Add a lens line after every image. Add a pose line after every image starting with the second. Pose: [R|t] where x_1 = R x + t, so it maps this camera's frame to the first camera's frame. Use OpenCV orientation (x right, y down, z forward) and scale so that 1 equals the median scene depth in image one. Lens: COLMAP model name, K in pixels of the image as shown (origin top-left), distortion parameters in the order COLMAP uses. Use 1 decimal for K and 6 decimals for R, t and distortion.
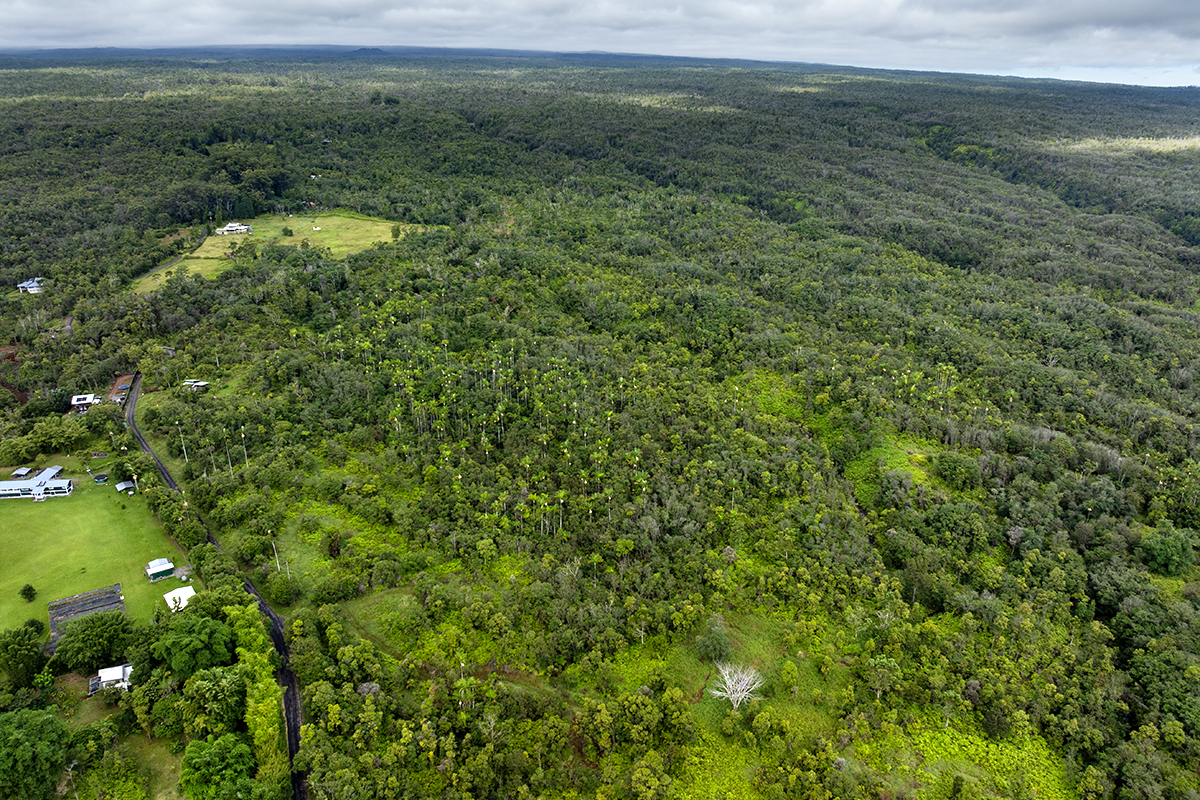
lens RADIAL K [[842.7, 0, 599.2], [0, 842.7, 403.8], [0, 0, 1]] dist [-0.051683, 0.018894]
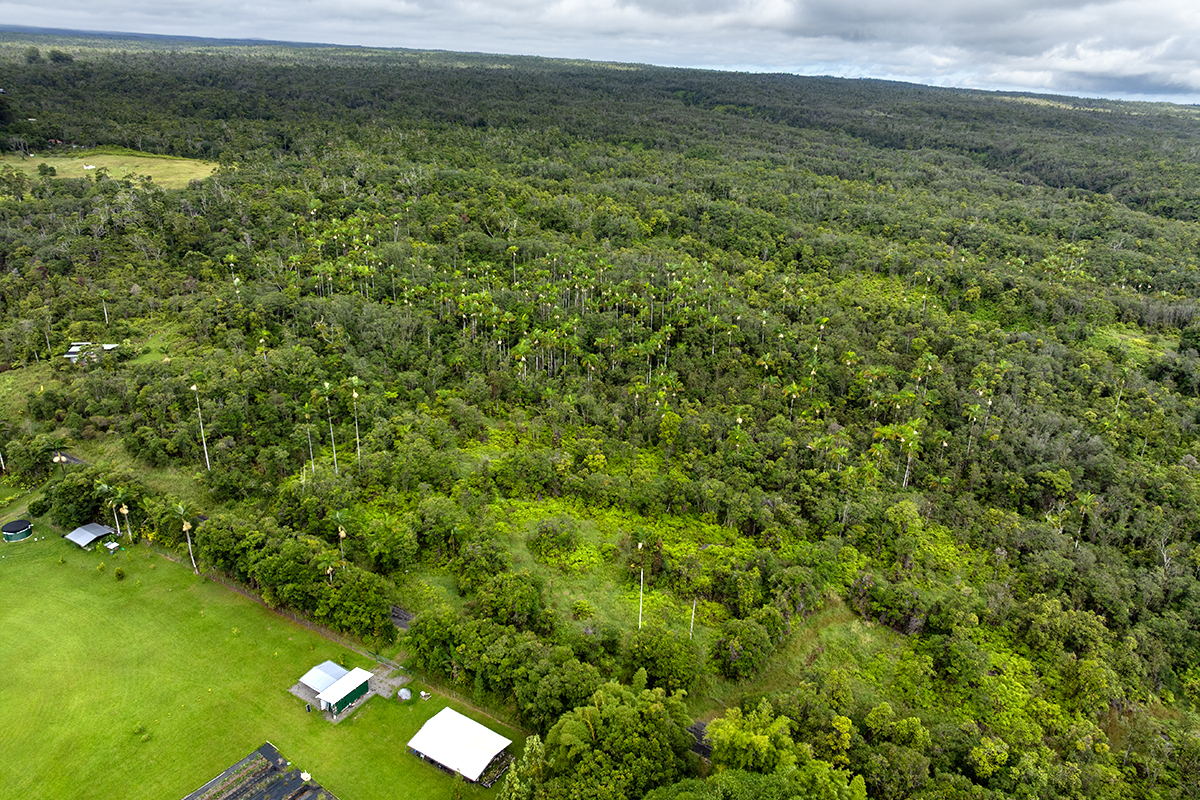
lens RADIAL K [[842.7, 0, 599.3], [0, 842.7, 390.3], [0, 0, 1]] dist [-0.051683, 0.018894]
pose [[0.930868, -0.107474, 0.349191, -0.484019], [0.110318, 0.993826, 0.011798, 0.046293], [-0.348303, 0.027540, 0.936977, 0.478360]]
